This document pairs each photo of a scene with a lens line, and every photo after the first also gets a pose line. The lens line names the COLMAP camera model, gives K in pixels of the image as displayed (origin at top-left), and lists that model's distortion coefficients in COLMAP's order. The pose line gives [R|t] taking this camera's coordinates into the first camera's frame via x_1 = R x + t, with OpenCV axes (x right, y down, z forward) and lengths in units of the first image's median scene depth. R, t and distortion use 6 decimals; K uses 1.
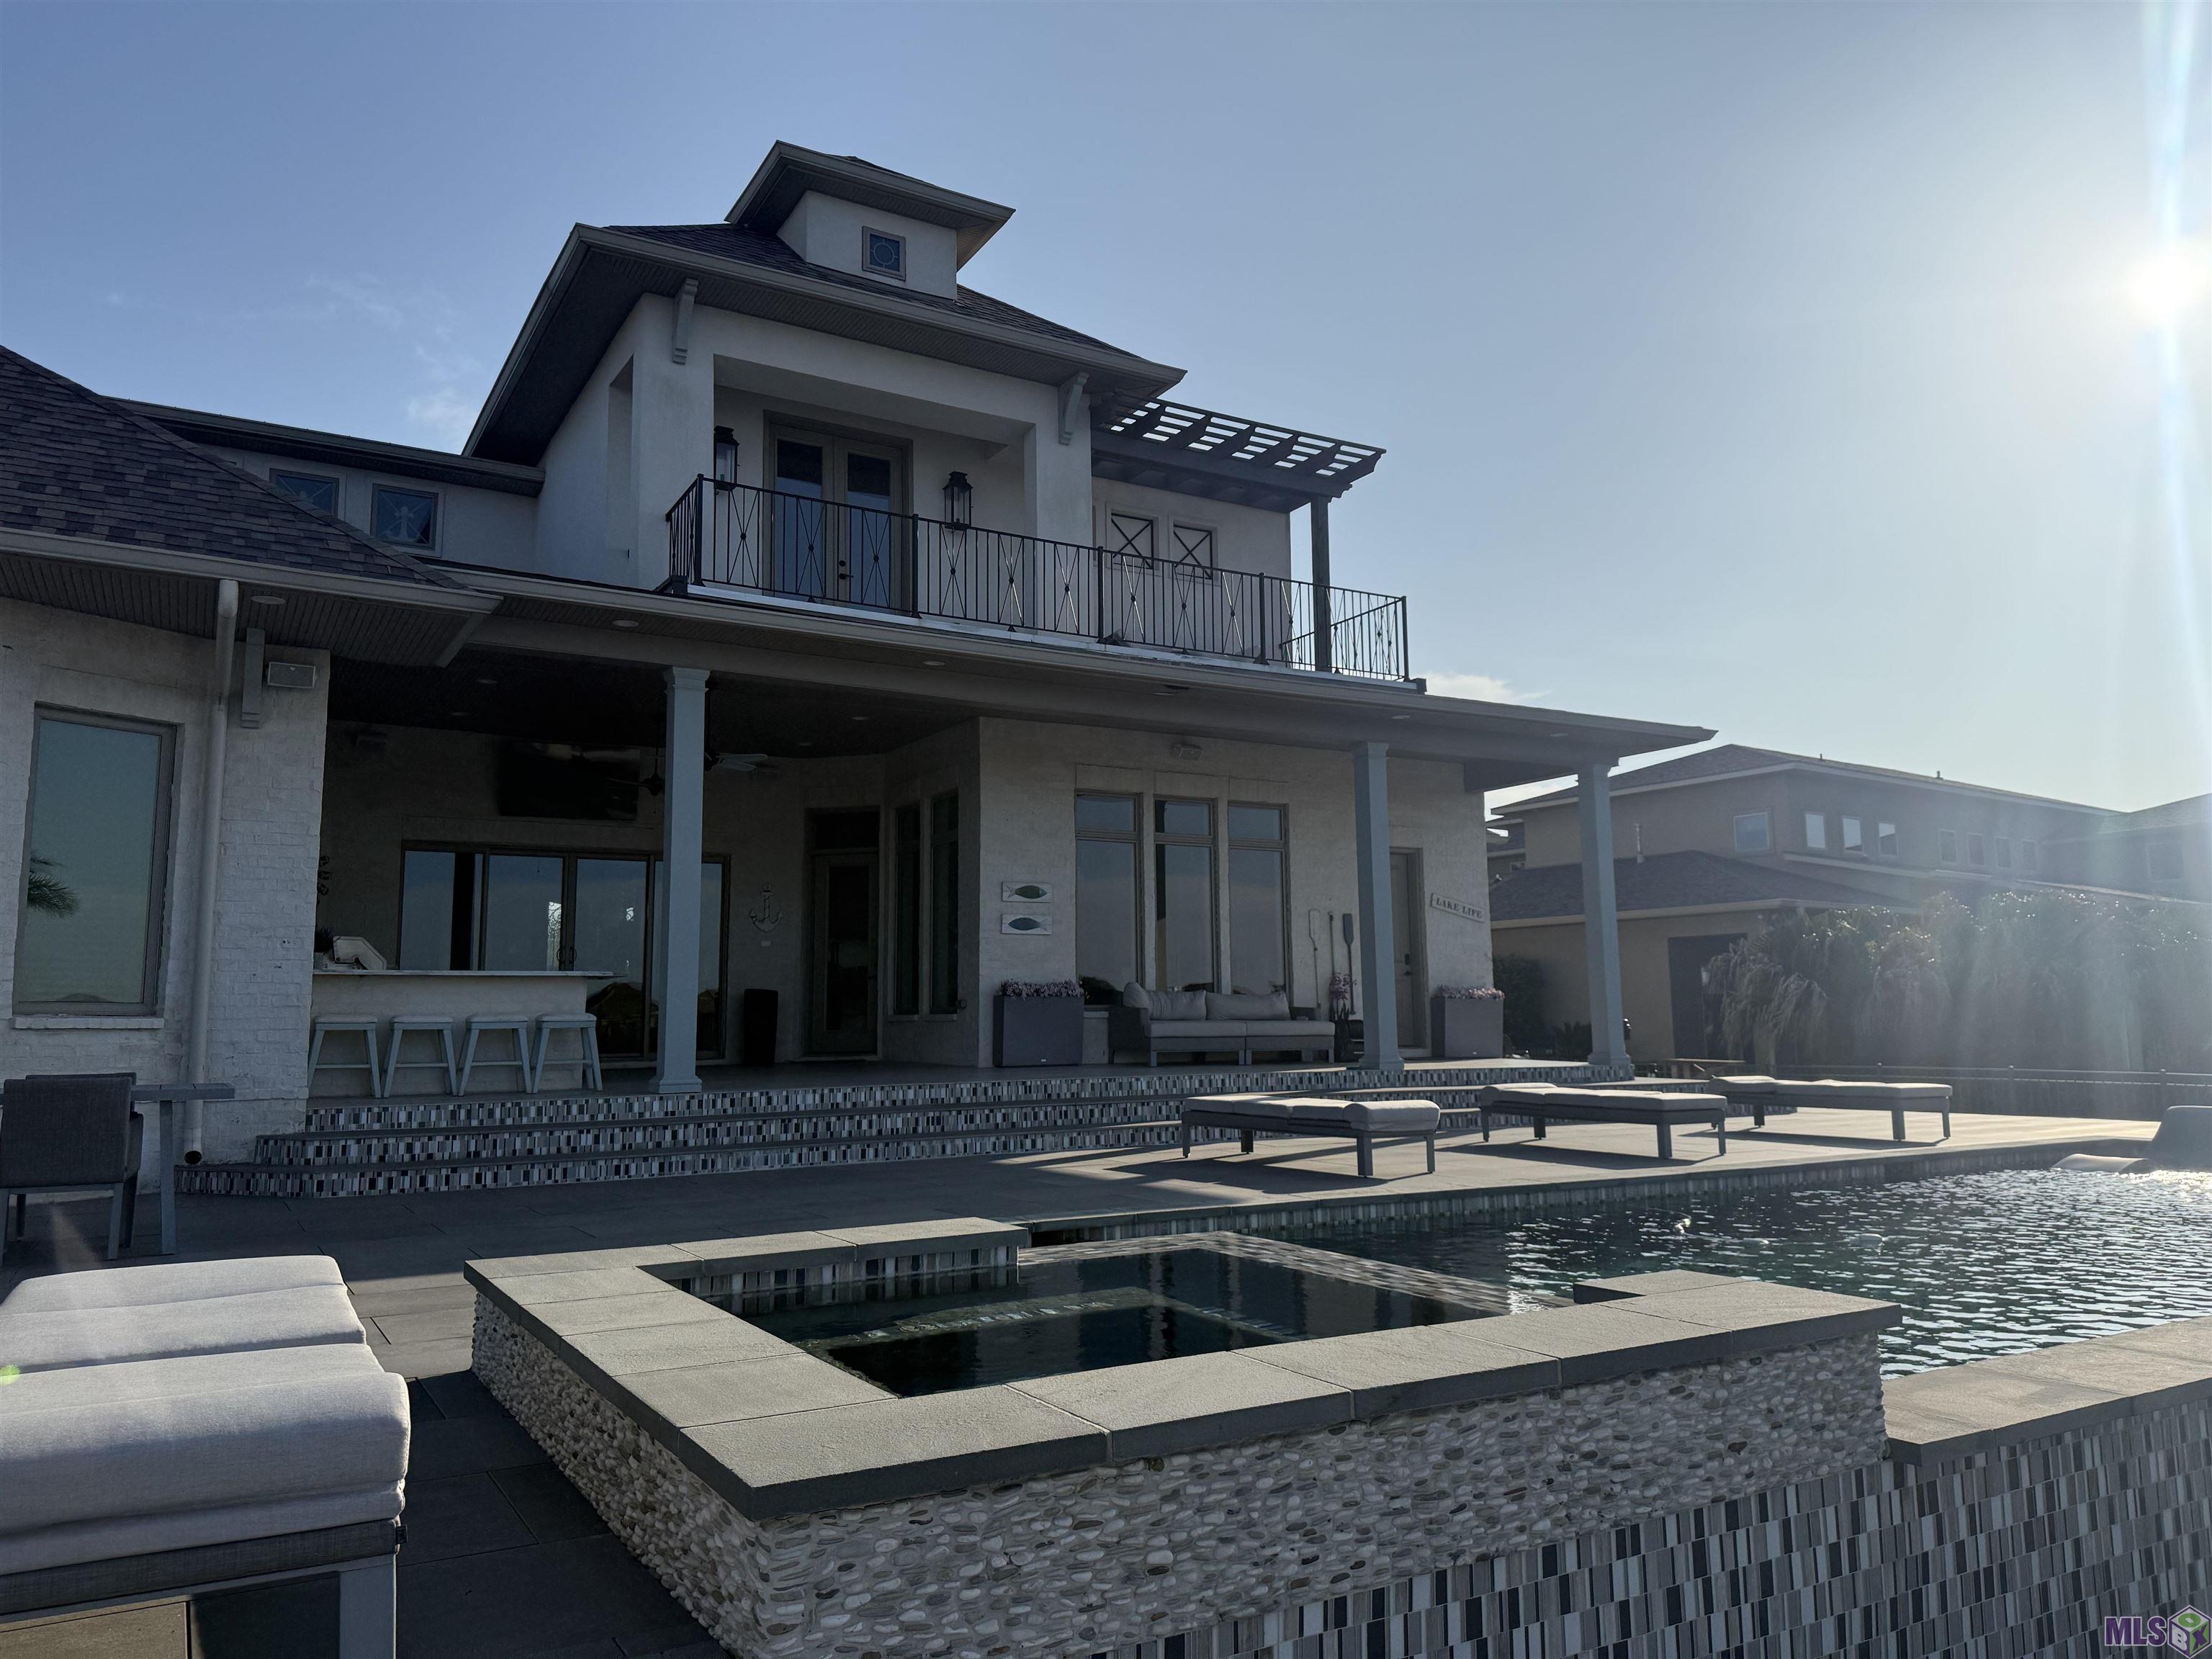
lens RADIAL K [[1526.3, 0, 1106.0], [0, 1526.3, 829.5], [0, 0, 1]] dist [0.047875, -0.002013]
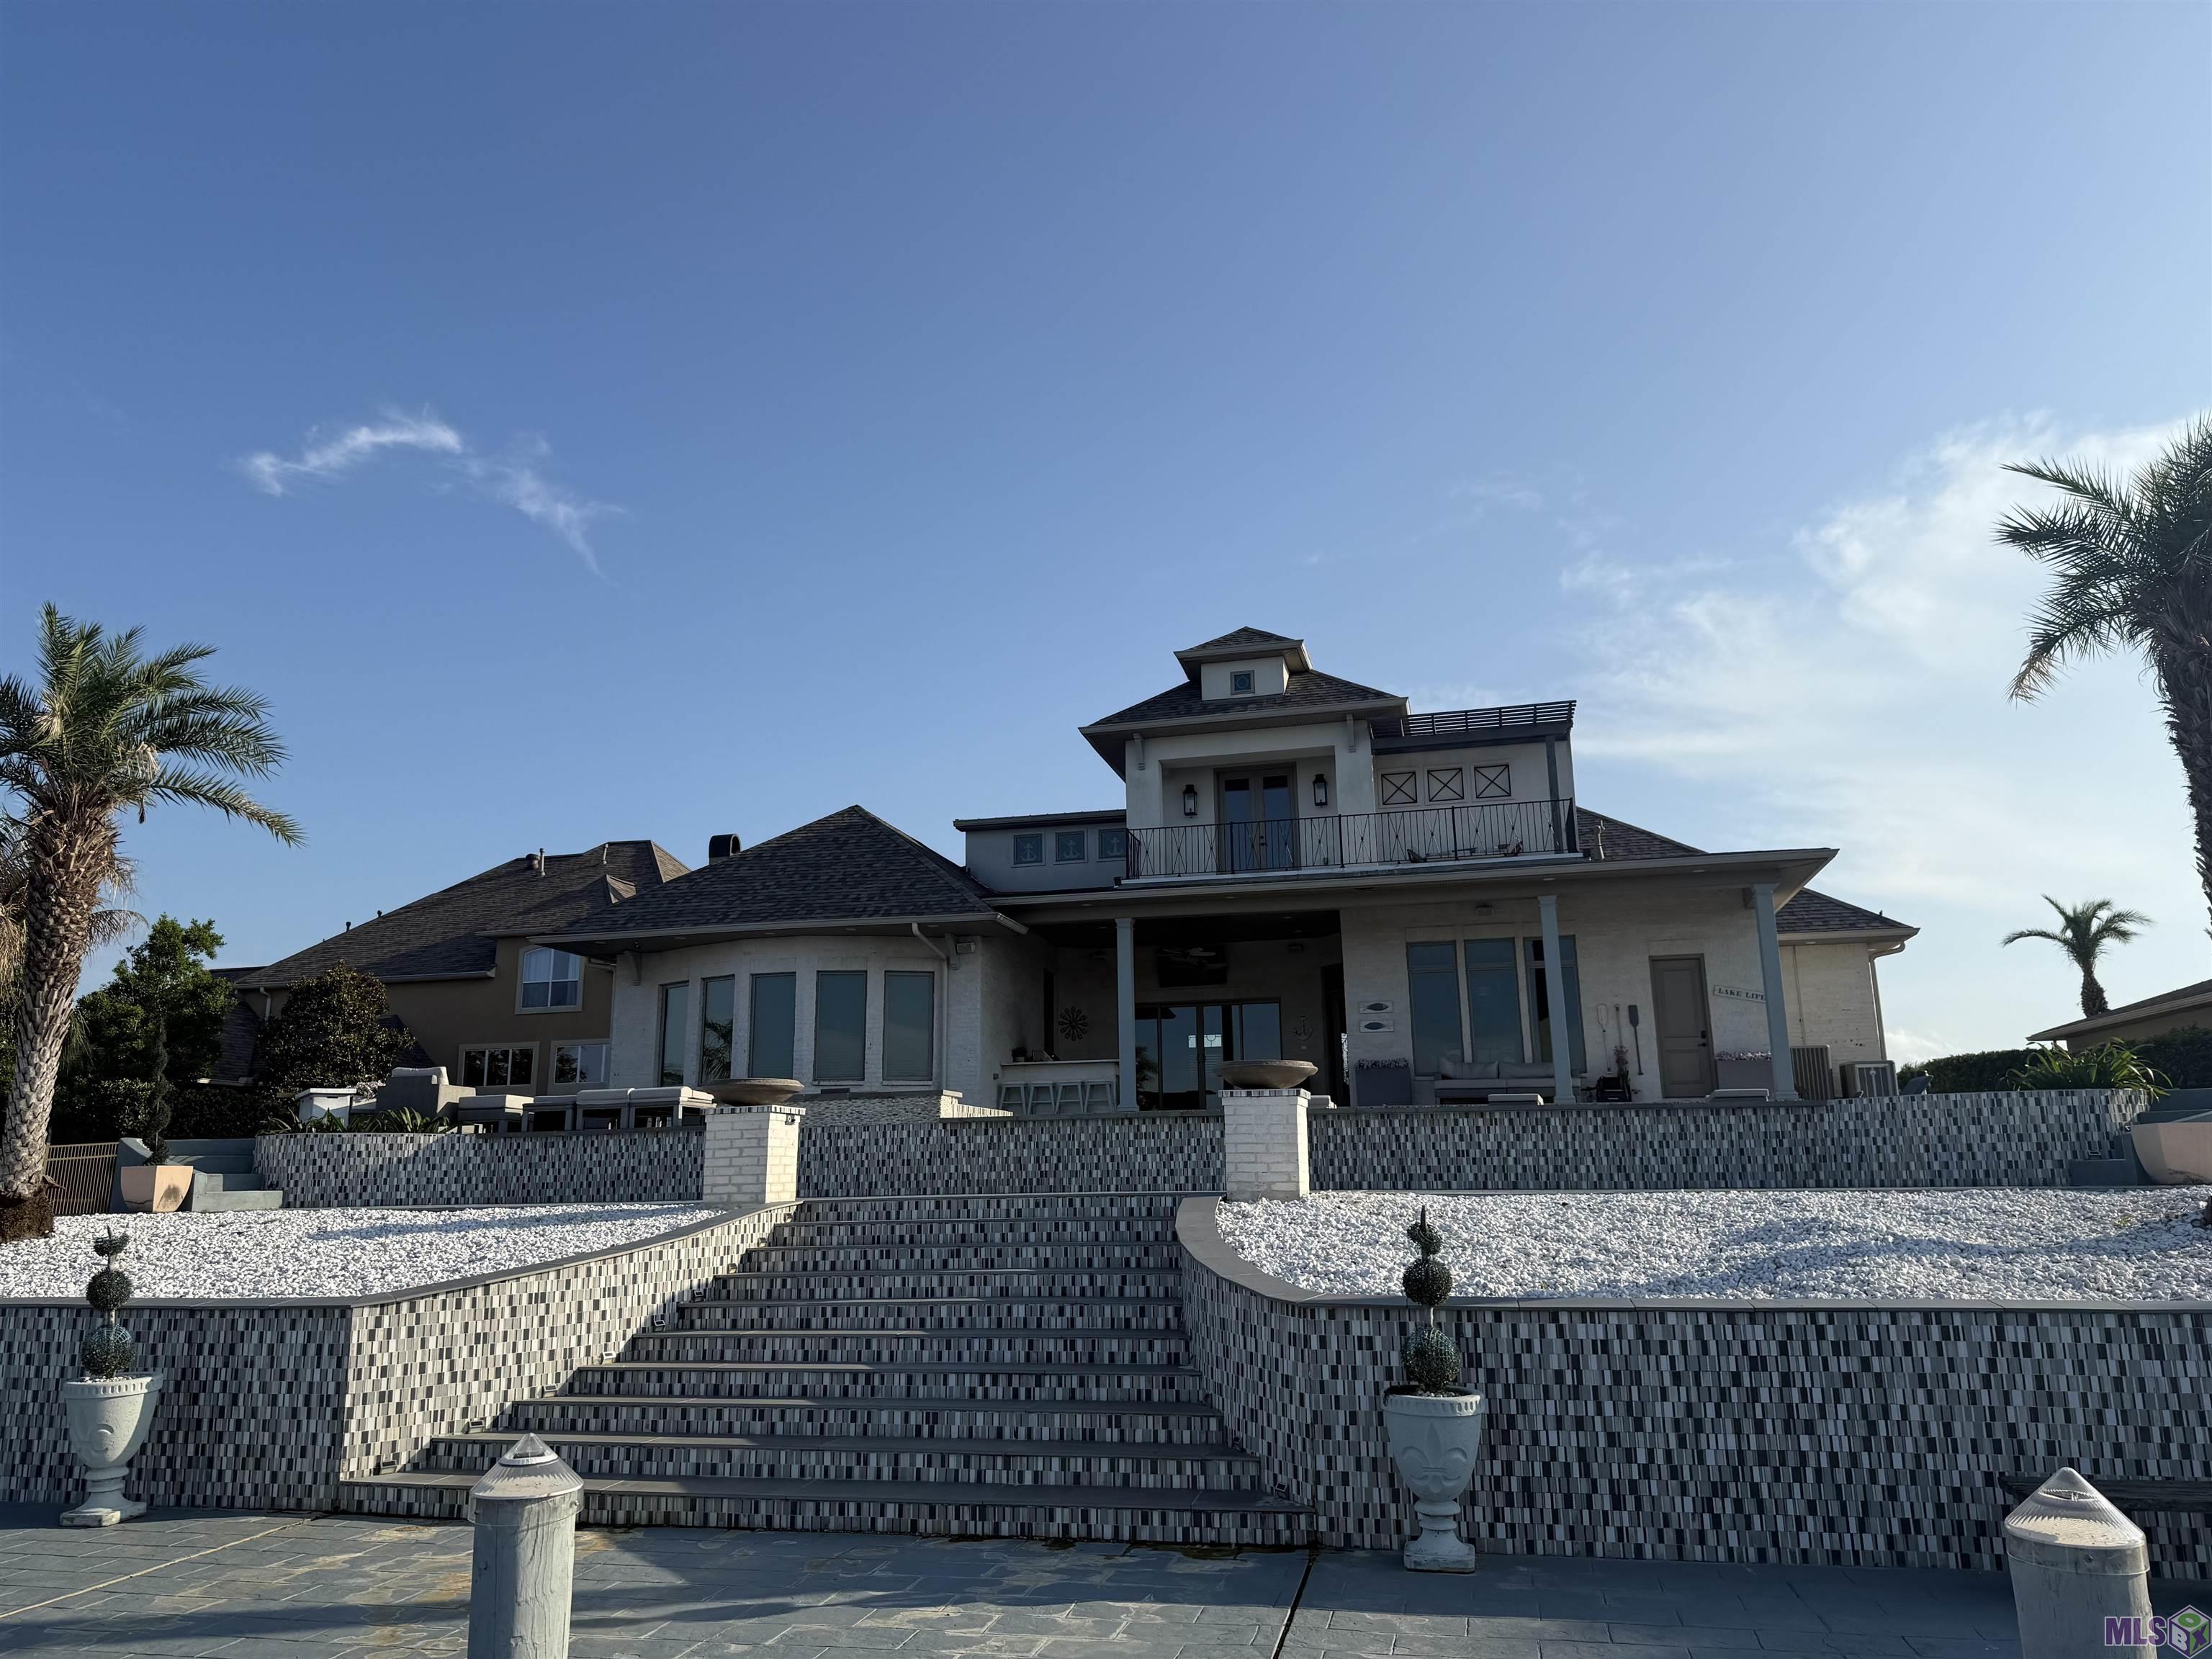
lens RADIAL K [[1526.3, 0, 1106.0], [0, 1526.3, 829.5], [0, 0, 1]] dist [0.047875, -0.002013]
pose [[0.709474, -0.155681, -0.687321, 0.963437], [0.090325, 0.987339, -0.130400, 0.041299], [0.698920, 0.030433, 0.714552, -0.456550]]
